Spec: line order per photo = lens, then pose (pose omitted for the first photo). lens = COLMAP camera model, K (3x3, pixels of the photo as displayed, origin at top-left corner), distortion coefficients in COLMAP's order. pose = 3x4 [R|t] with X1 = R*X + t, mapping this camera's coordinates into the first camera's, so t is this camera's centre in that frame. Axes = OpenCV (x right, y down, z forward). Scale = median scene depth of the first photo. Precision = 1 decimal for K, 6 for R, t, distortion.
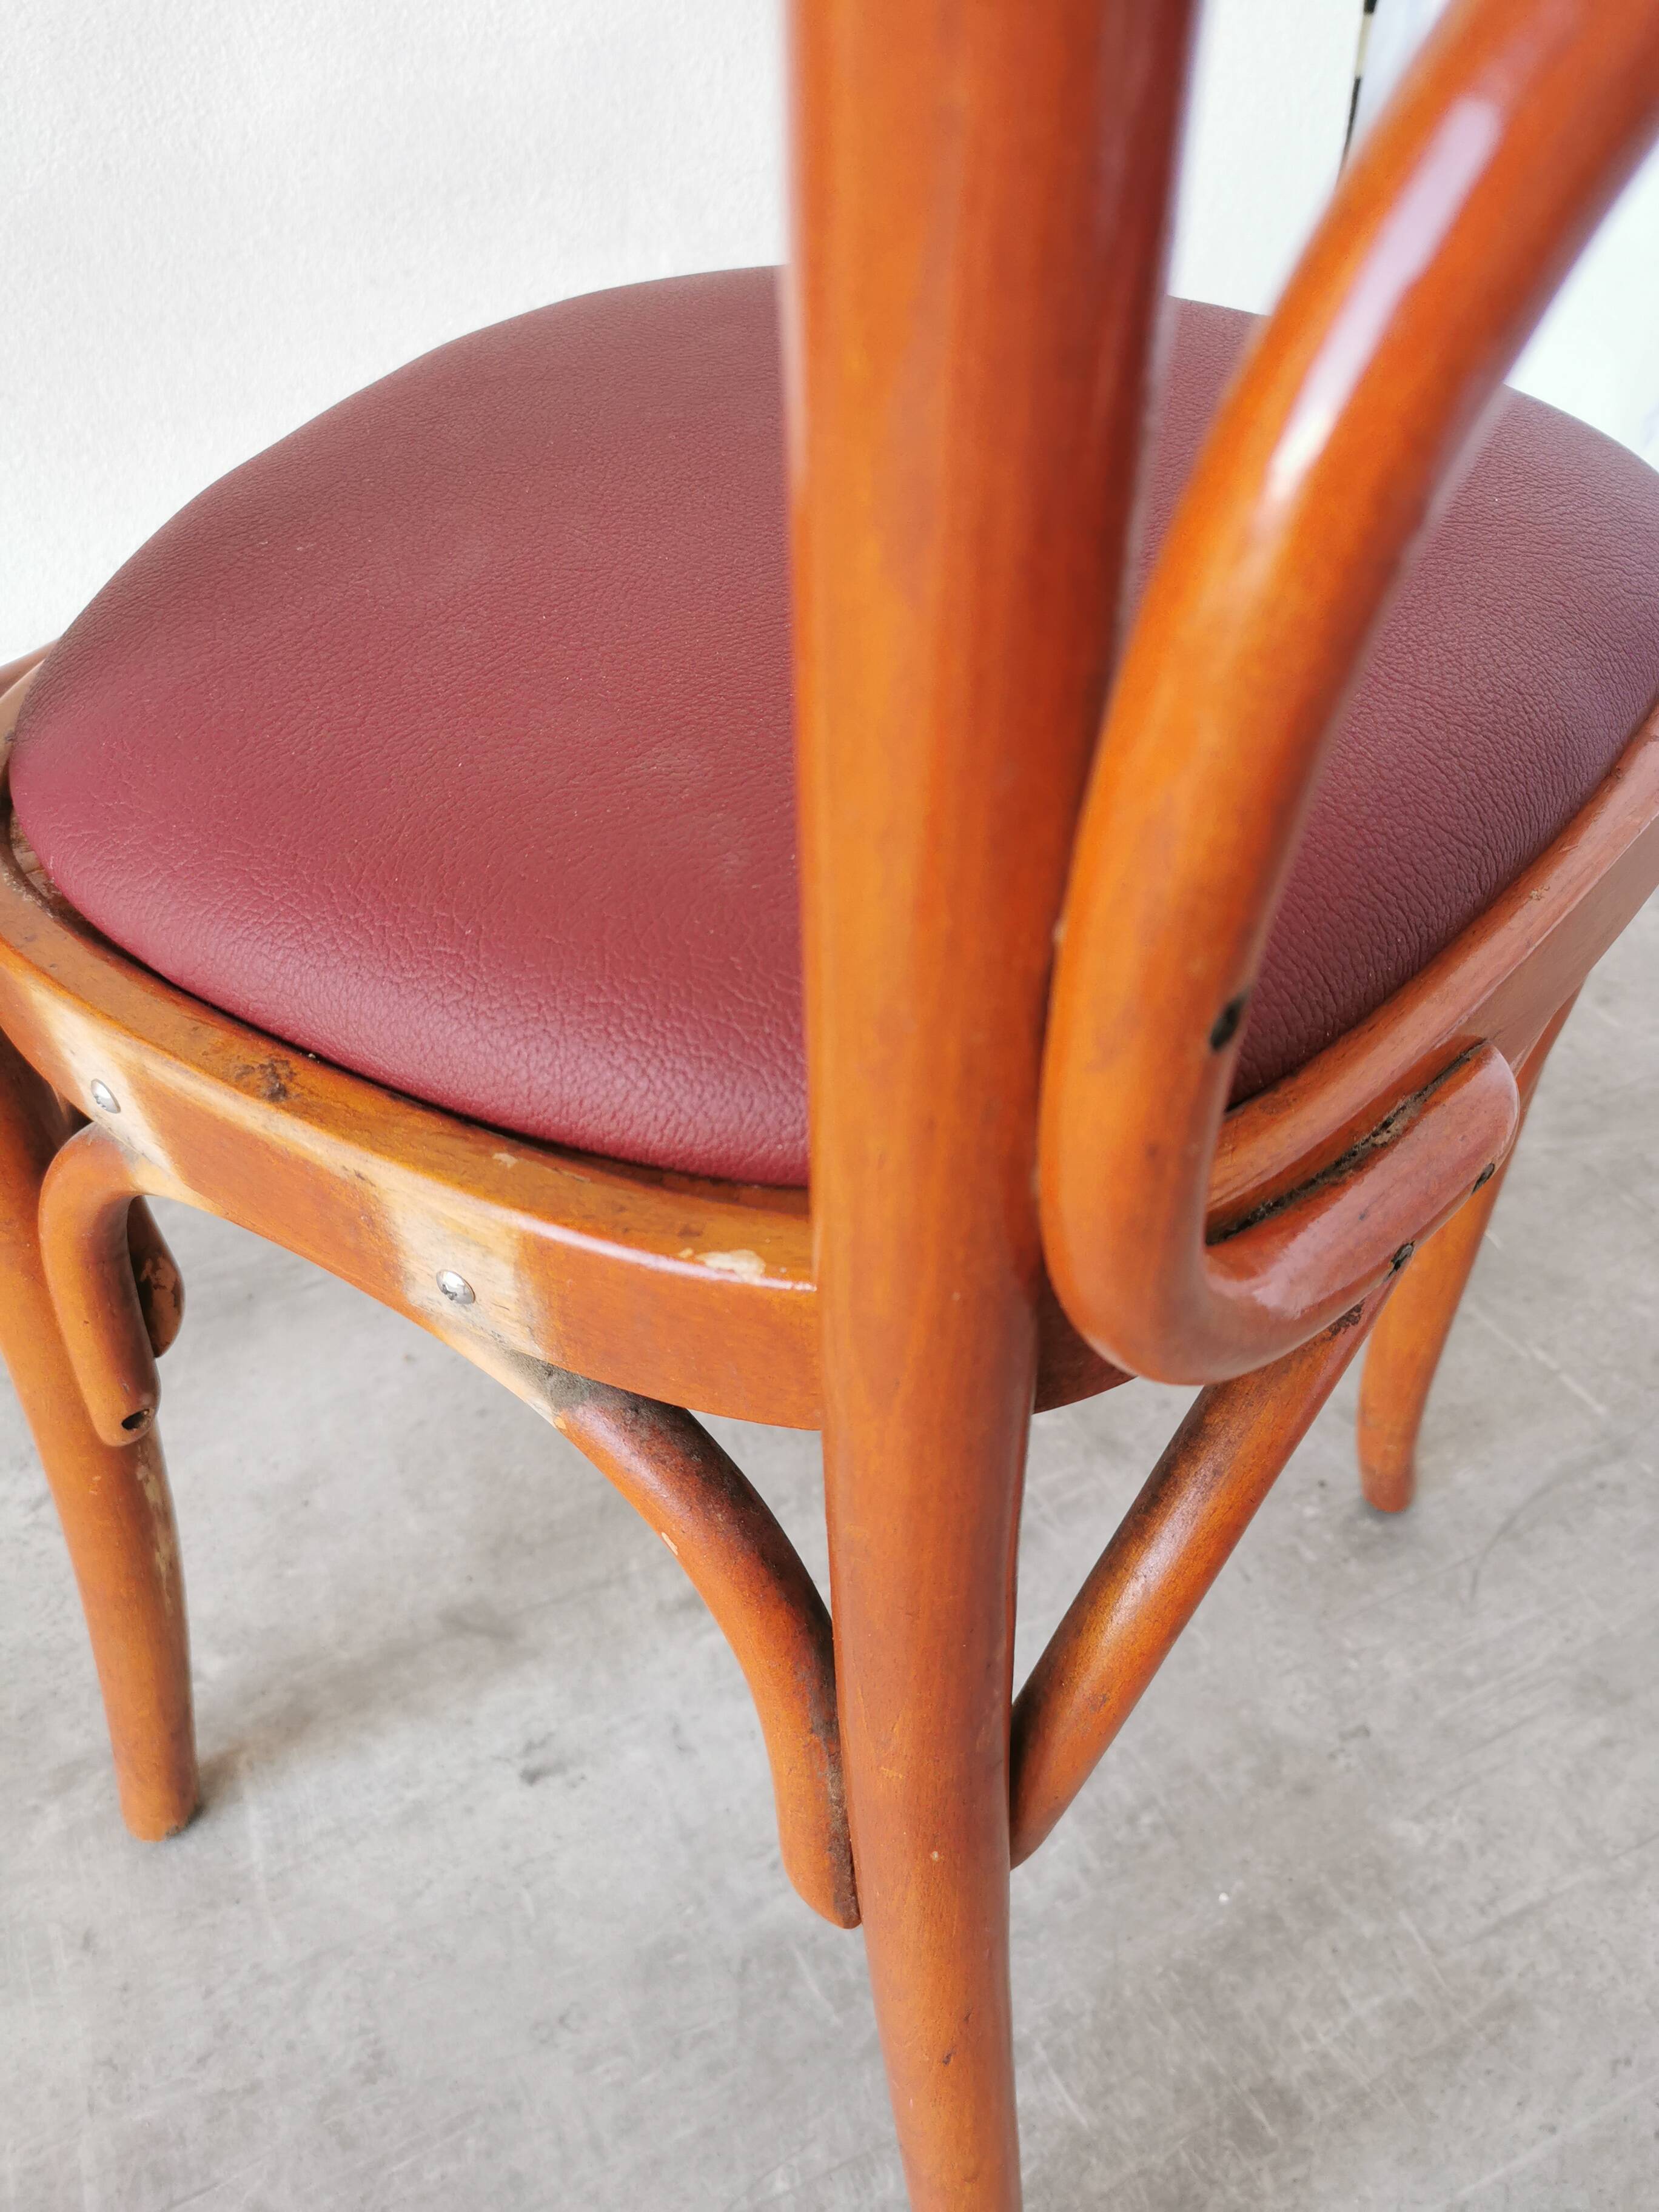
lens RADIAL K [[1752.6, 0, 822.8], [0, 1752.6, 1102.7], [0, 0, 1]] dist [0.019700, -0.038745]
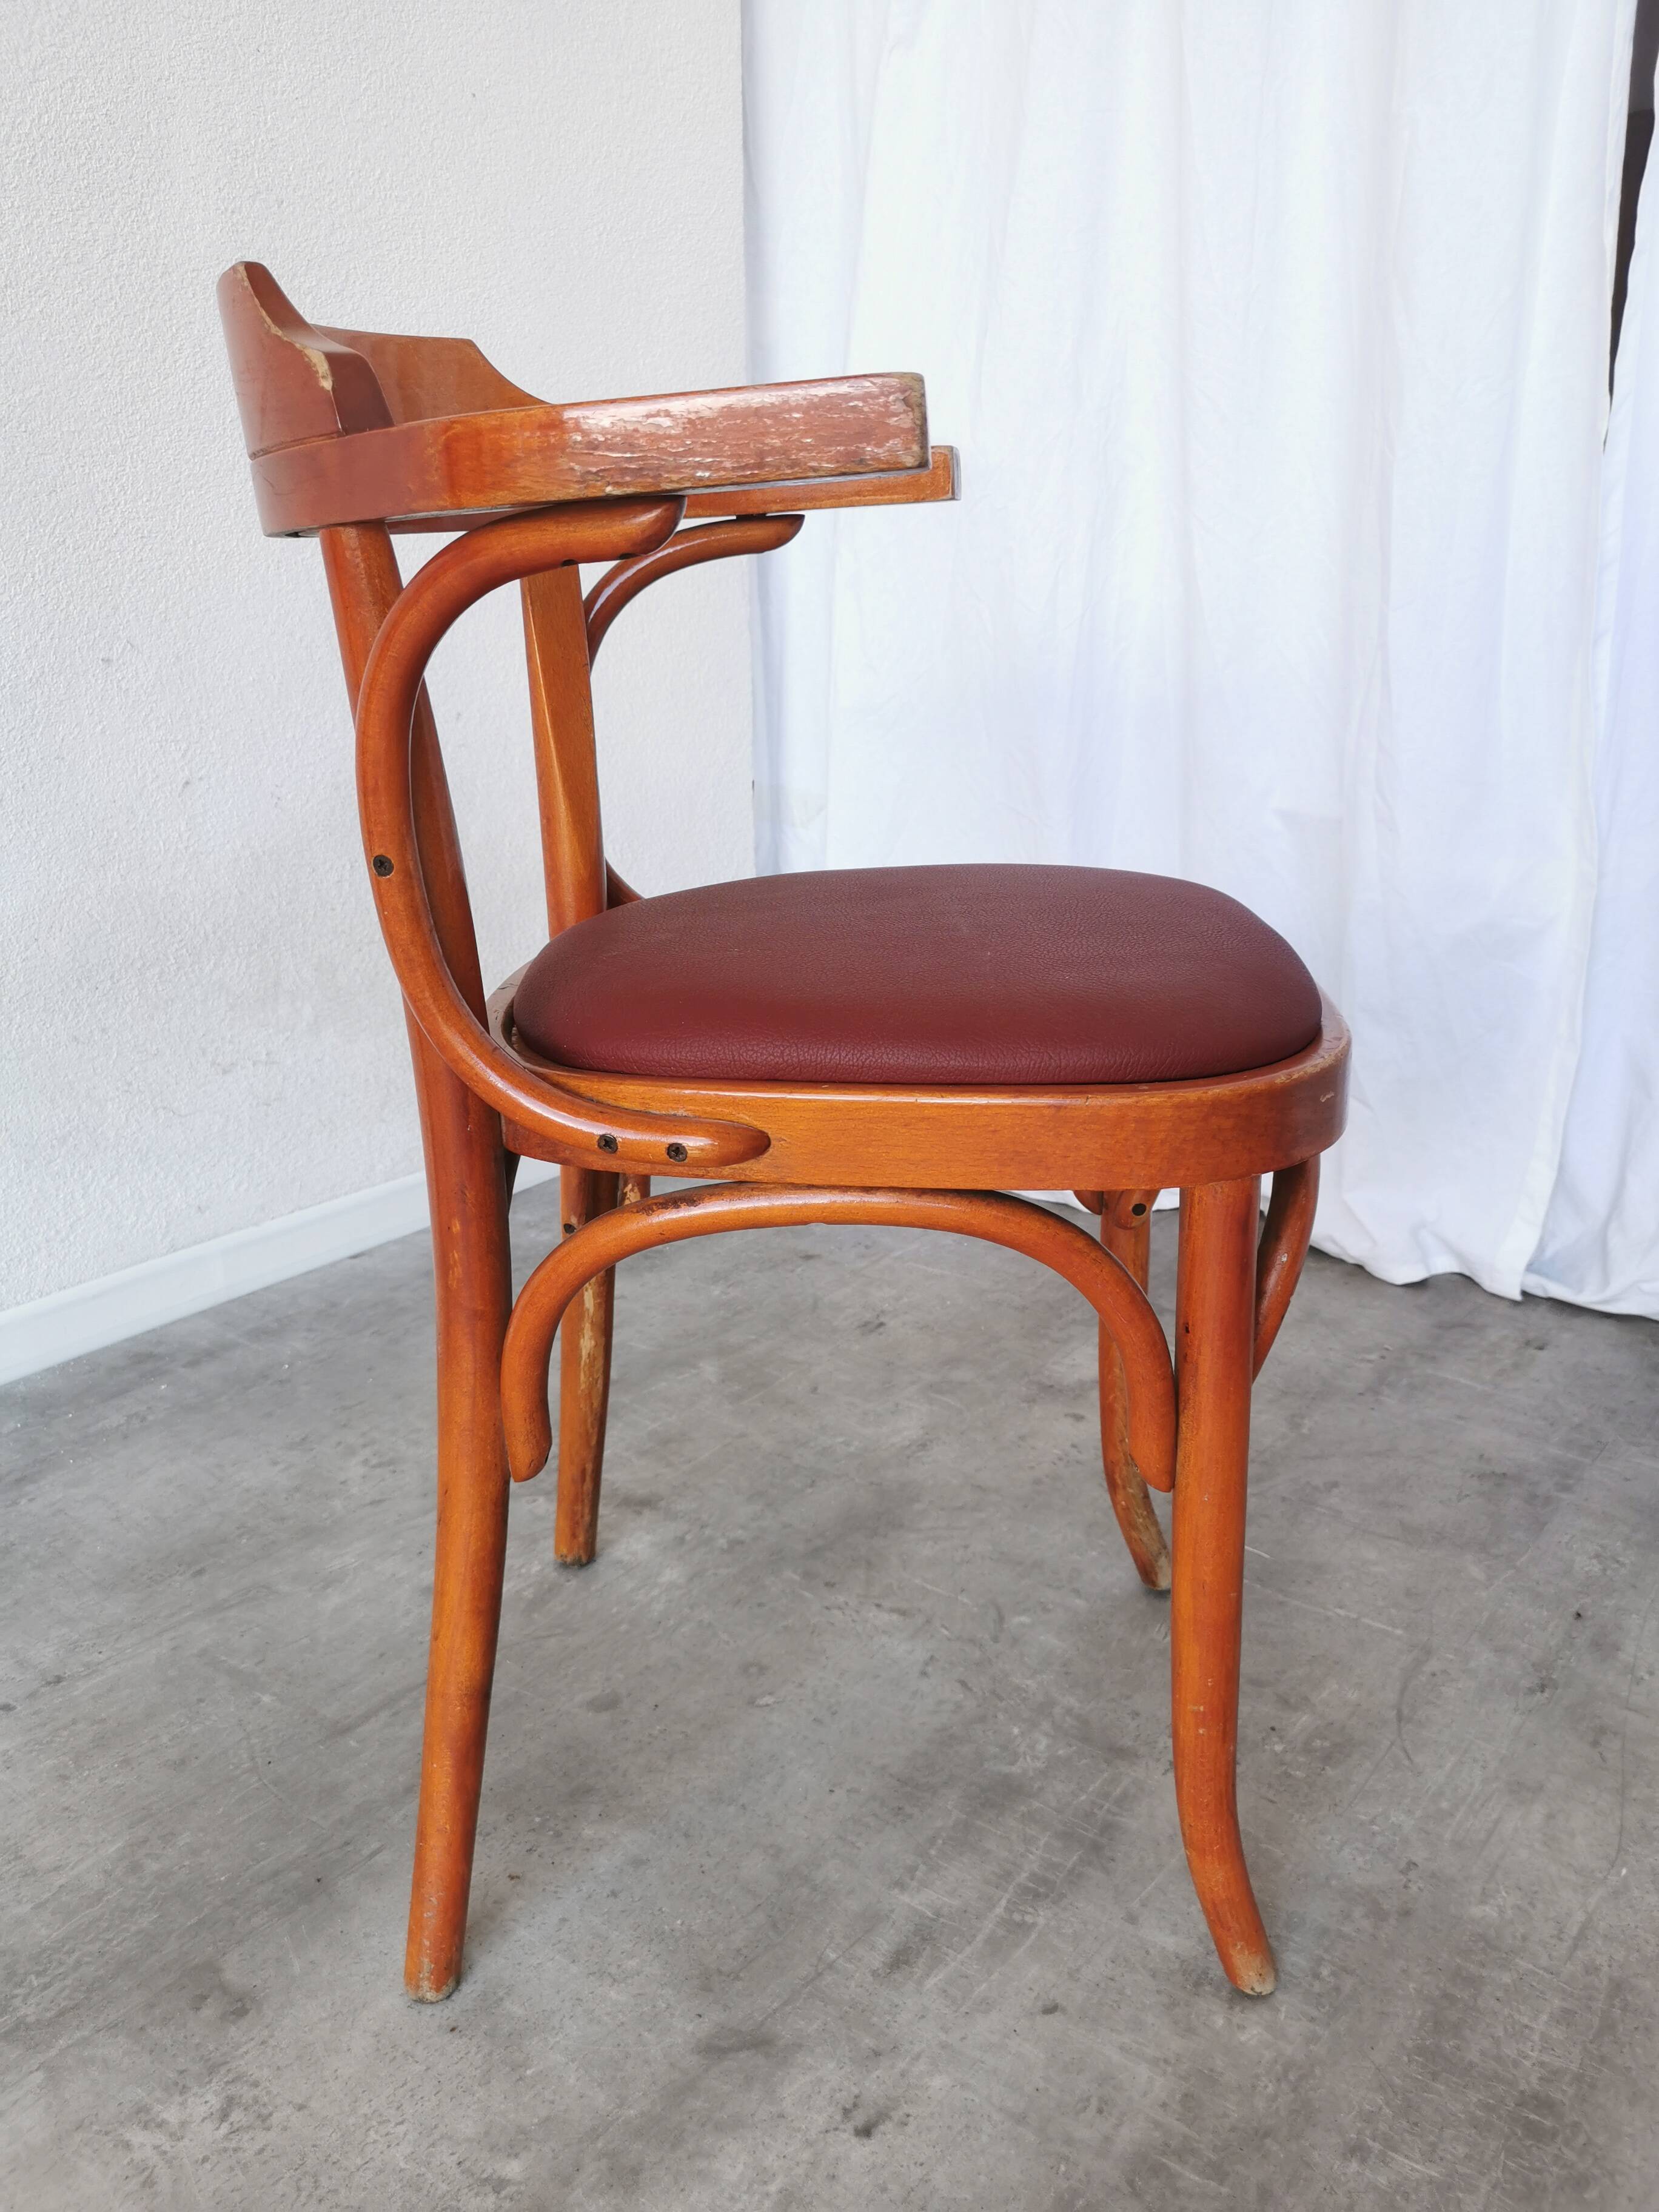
lens RADIAL K [[1752.6, 0, 808.5], [0, 1752.6, 1090.4], [0, 0, 1]] dist [0.019700, -0.038745]
pose [[0.891710, -0.097597, 0.441960, -0.632235], [0.275679, 0.891560, -0.359336, 0.193503], [-0.358964, 0.442262, 0.821918, -0.176597]]
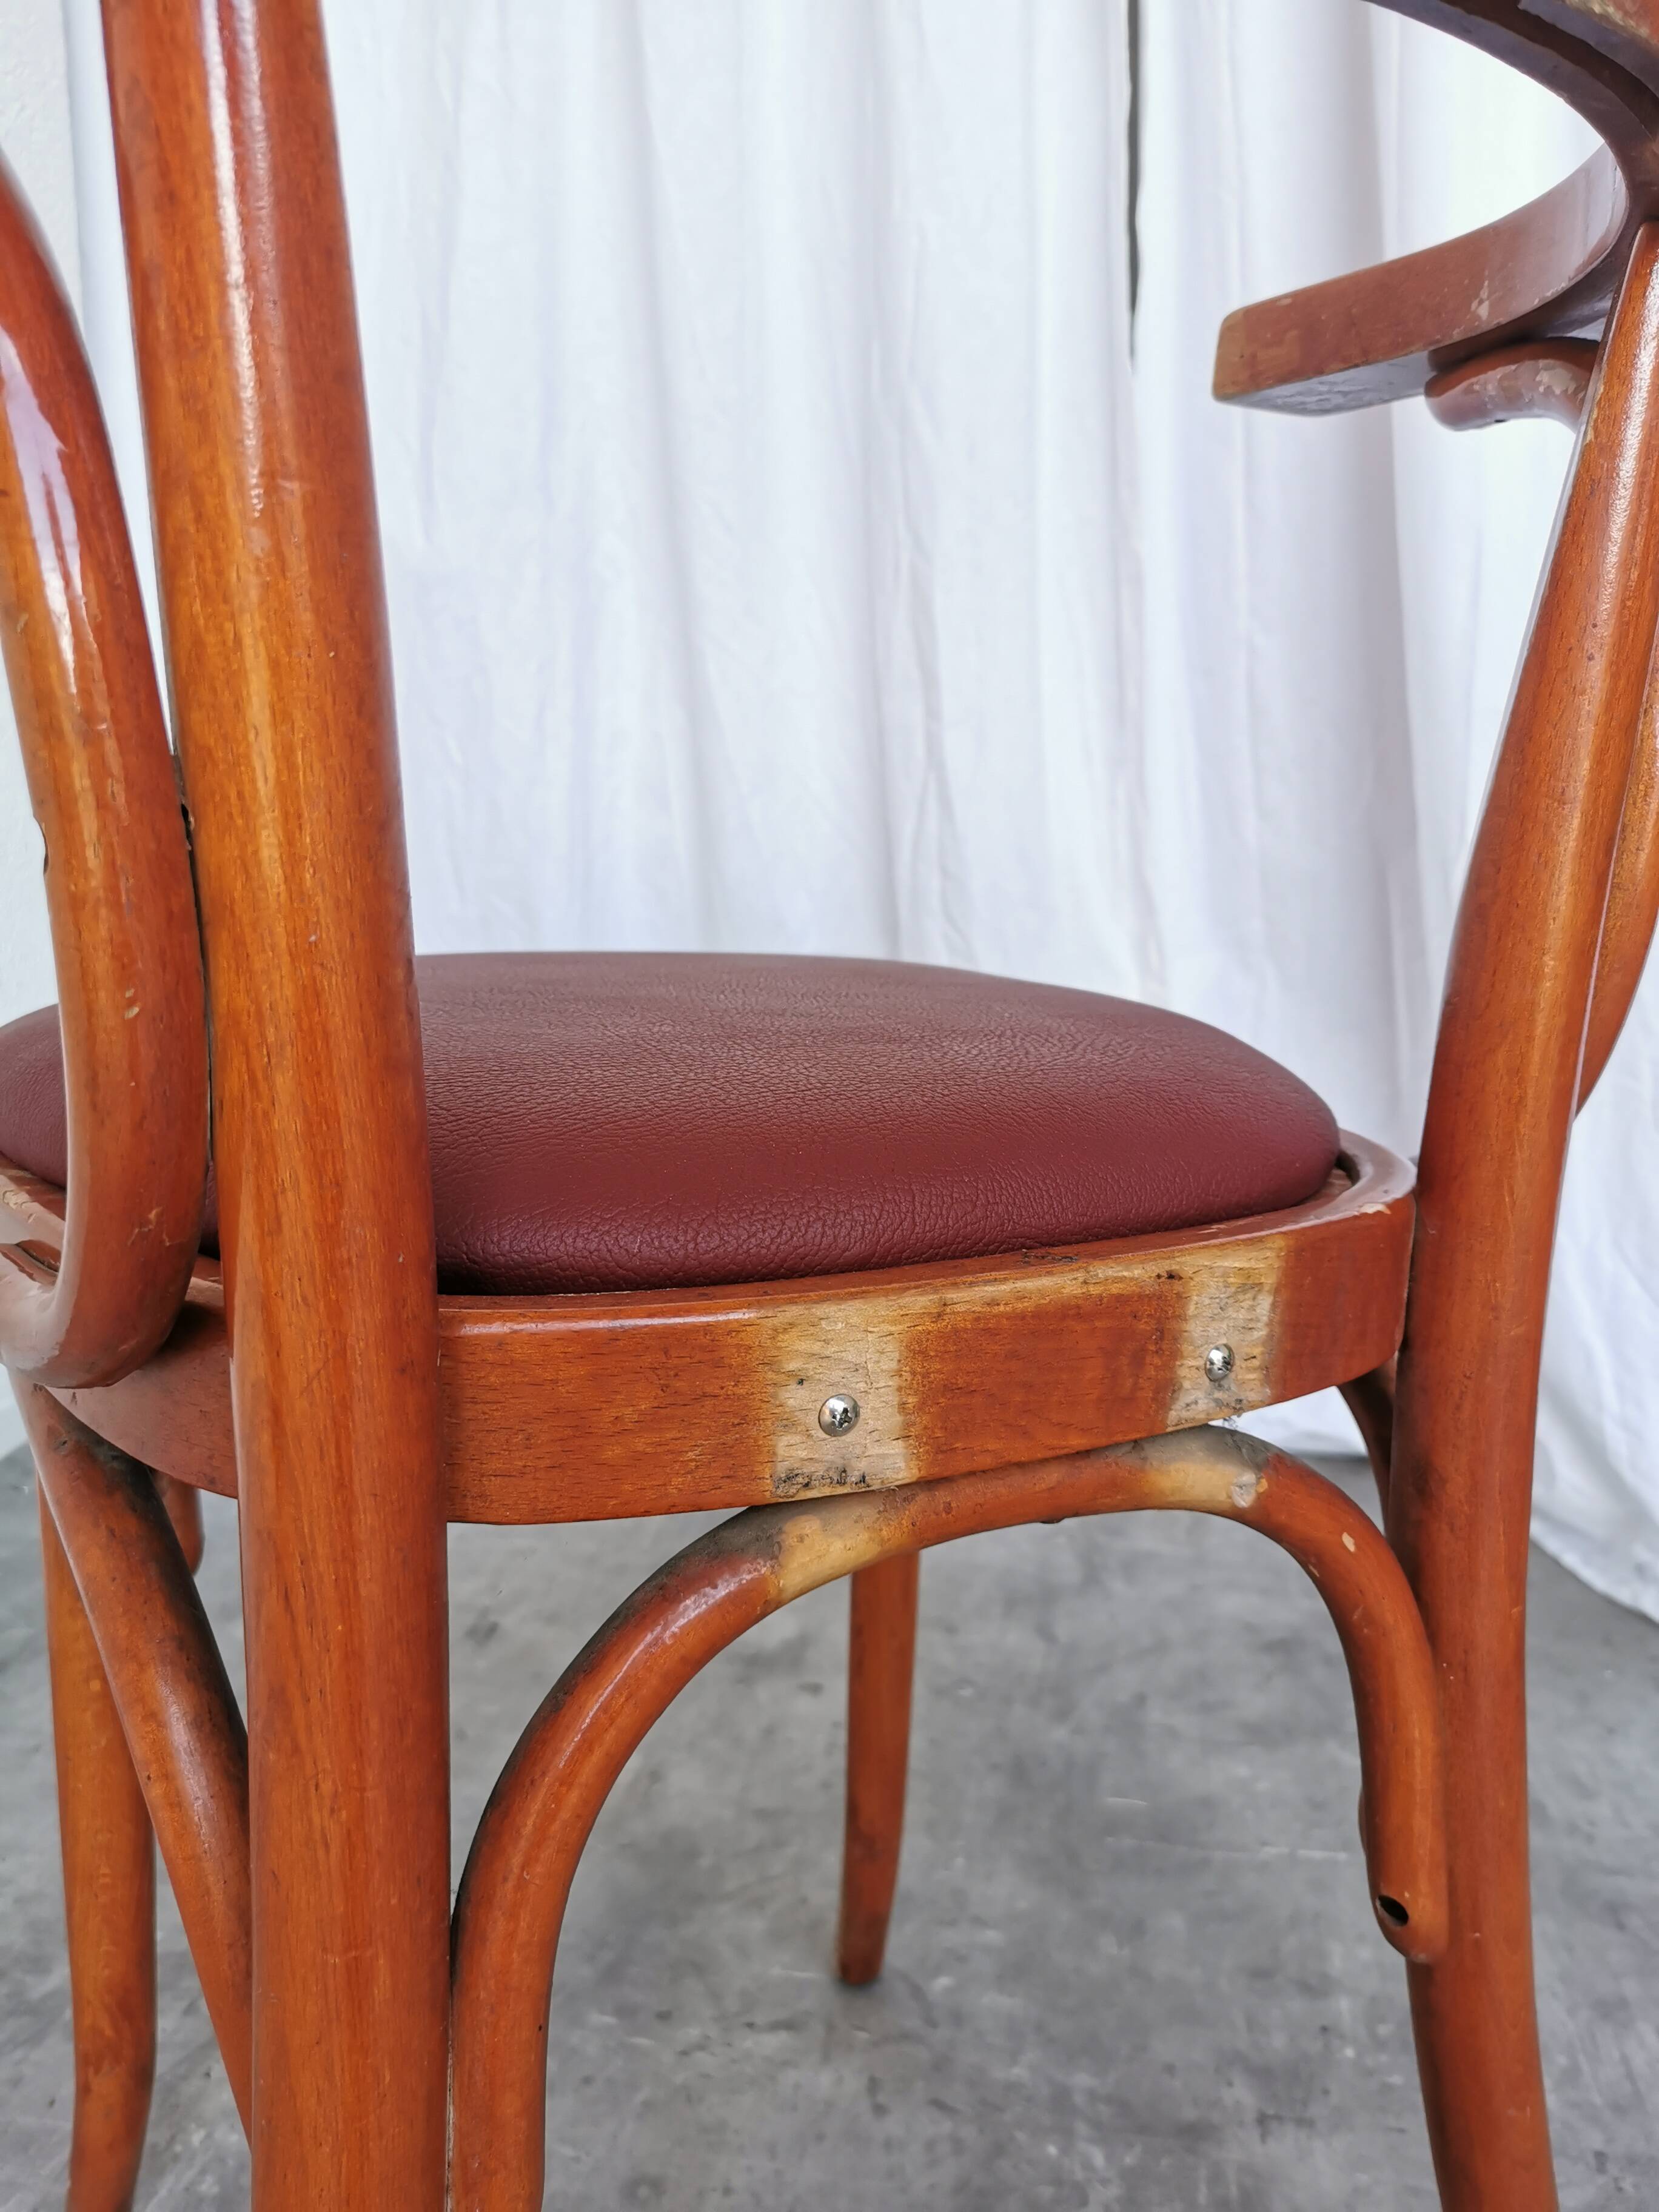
lens RADIAL K [[1752.6, 0, 824.6], [0, 1752.6, 1101.9], [0, 0, 1]] dist [0.019700, -0.038745]
pose [[0.570183, -0.093380, 0.816193, -0.742337], [0.527245, 0.803503, -0.276399, -0.093717], [-0.630003, 0.587932, 0.507378, 0.413160]]
